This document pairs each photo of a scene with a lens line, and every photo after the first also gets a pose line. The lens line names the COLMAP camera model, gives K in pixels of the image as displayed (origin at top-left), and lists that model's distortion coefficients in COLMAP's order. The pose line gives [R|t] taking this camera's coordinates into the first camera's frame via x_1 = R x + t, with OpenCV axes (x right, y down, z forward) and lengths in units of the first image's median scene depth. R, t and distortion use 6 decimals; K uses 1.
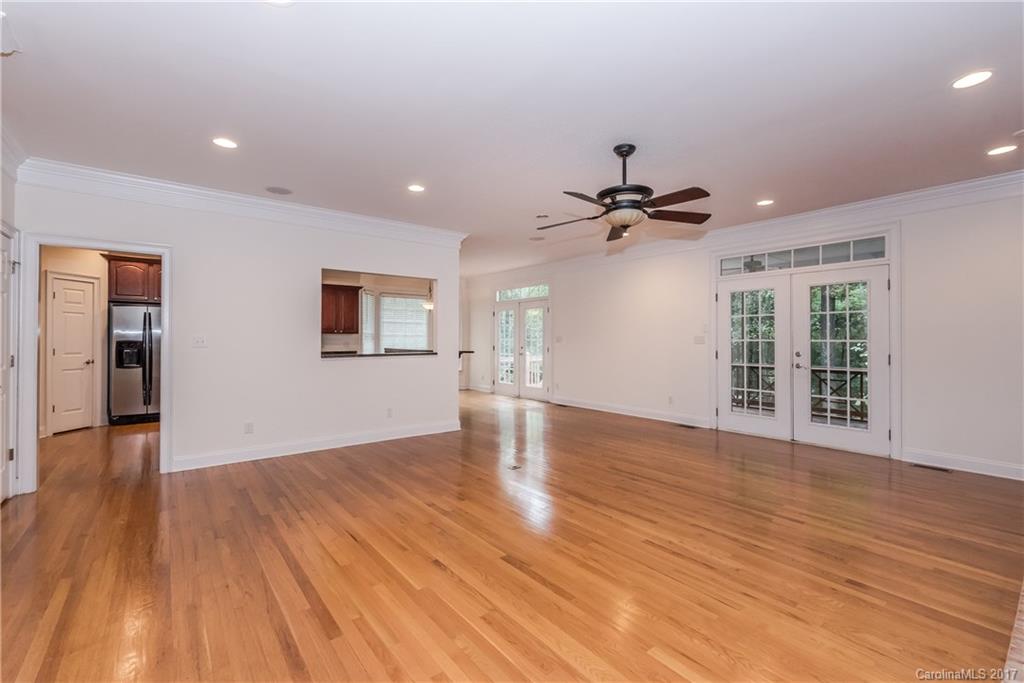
lens RADIAL K [[444.4, 0, 508.2], [0, 444.4, 339.7], [0, 0, 1]] dist [-0.000101, 0.000347]
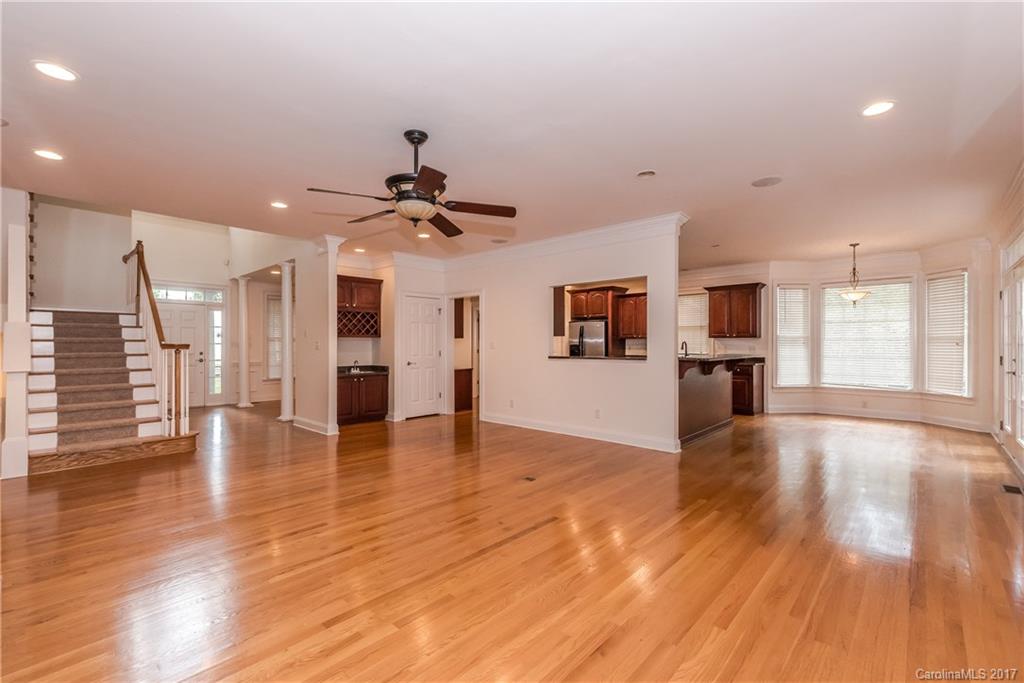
lens RADIAL K [[444.4, 0, 516.6], [0, 444.4, 346.1], [0, 0, 1]] dist [-0.000101, 0.000347]
pose [[0.163770, 0.003705, -0.986492, 0.809384], [-0.000818, 0.999993, 0.003620, 0.001512], [0.986498, 0.000214, 0.163772, 0.702995]]
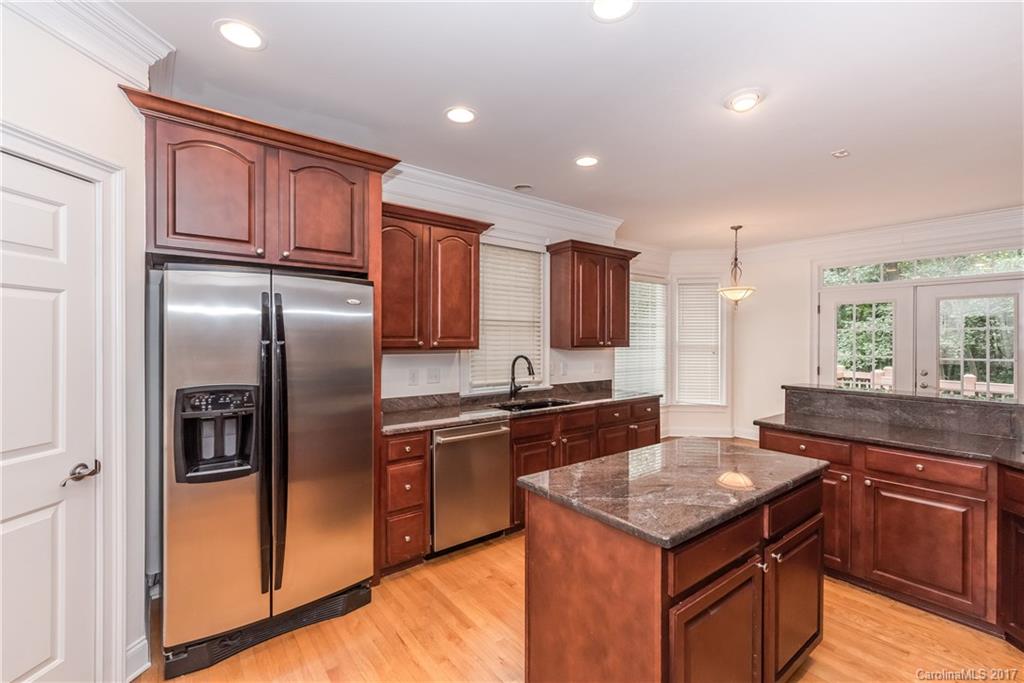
lens RADIAL K [[444.4, 0, 516.0], [0, 444.4, 342.8], [0, 0, 1]] dist [-0.000101, 0.000347]
pose [[0.999989, 0.002427, -0.004123, -0.824967], [-0.002404, 0.999982, 0.005483, -0.035768], [0.004136, -0.005474, 0.999976, 0.889086]]
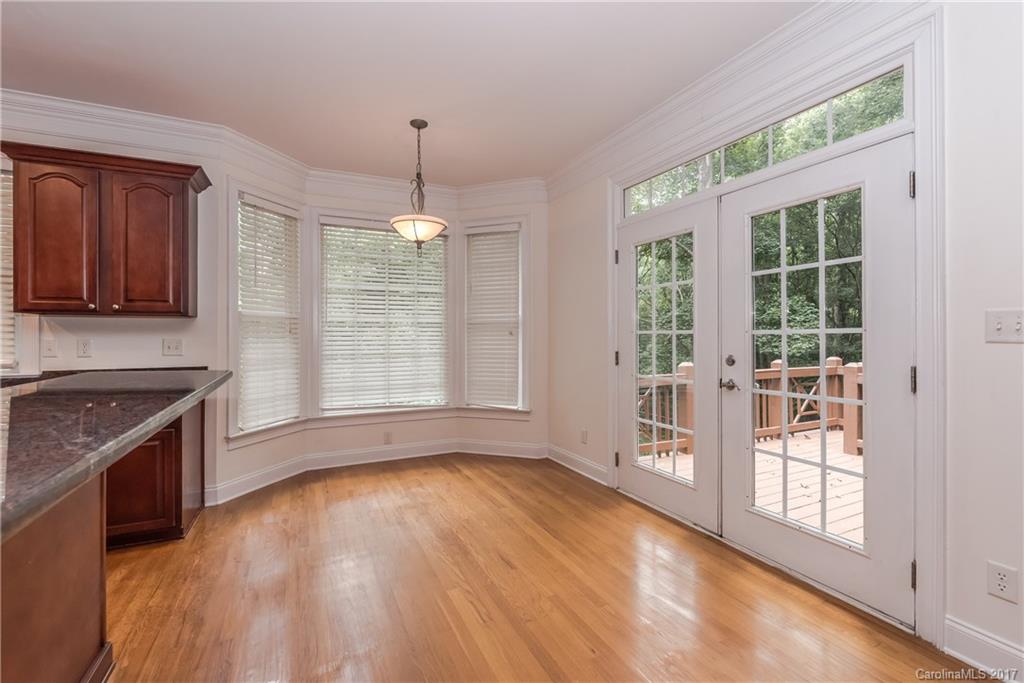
lens RADIAL K [[444.4, 0, 510.2], [0, 444.4, 335.1], [0, 0, 1]] dist [-0.000101, 0.000347]
pose [[0.974428, -0.002223, -0.224691, -0.061030], [0.002394, 0.999997, 0.000491, 0.002327], [0.224689, -0.001017, 0.974430, 1.325677]]
